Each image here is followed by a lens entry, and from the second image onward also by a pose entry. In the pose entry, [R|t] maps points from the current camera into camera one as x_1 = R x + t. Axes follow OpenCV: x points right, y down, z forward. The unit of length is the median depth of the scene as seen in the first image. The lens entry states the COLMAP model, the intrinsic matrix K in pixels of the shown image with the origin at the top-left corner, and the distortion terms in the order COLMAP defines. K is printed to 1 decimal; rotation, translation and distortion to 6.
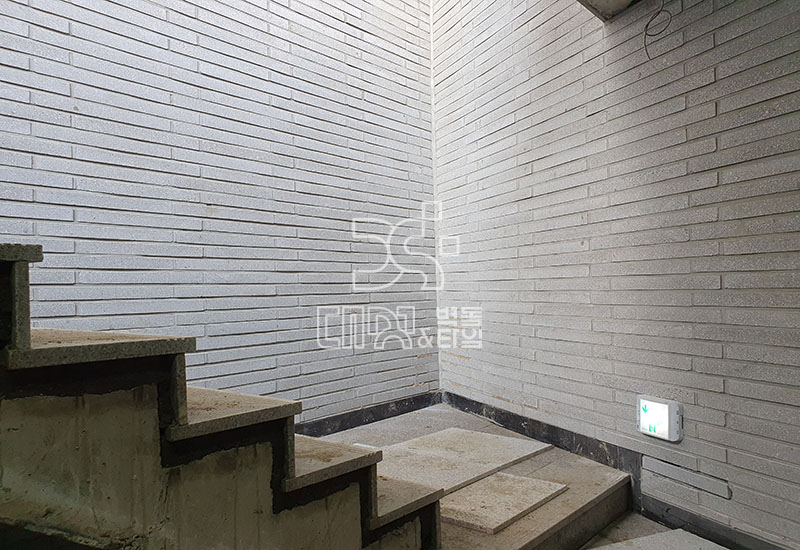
lens RADIAL K [[604.7, 0, 400.0], [0, 604.7, 275.0], [0, 0, 1]] dist [-0.005988, -0.004961]
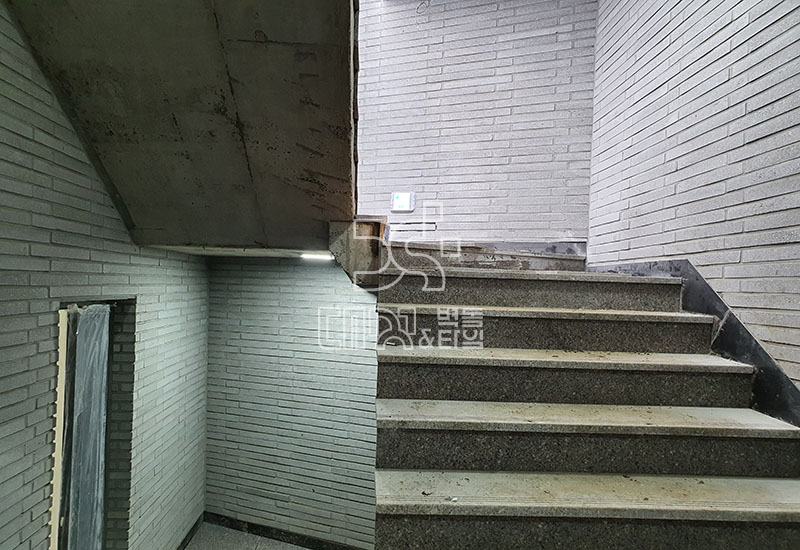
lens RADIAL K [[604.7, 0, 400.0], [0, 604.7, 275.0], [0, 0, 1]] dist [-0.005988, -0.004961]
pose [[0.734014, 0.049654, 0.677317, -1.055127], [-0.058141, 0.998257, -0.010175, 0.564553], [-0.676641, -0.031912, 0.735621, -0.552822]]
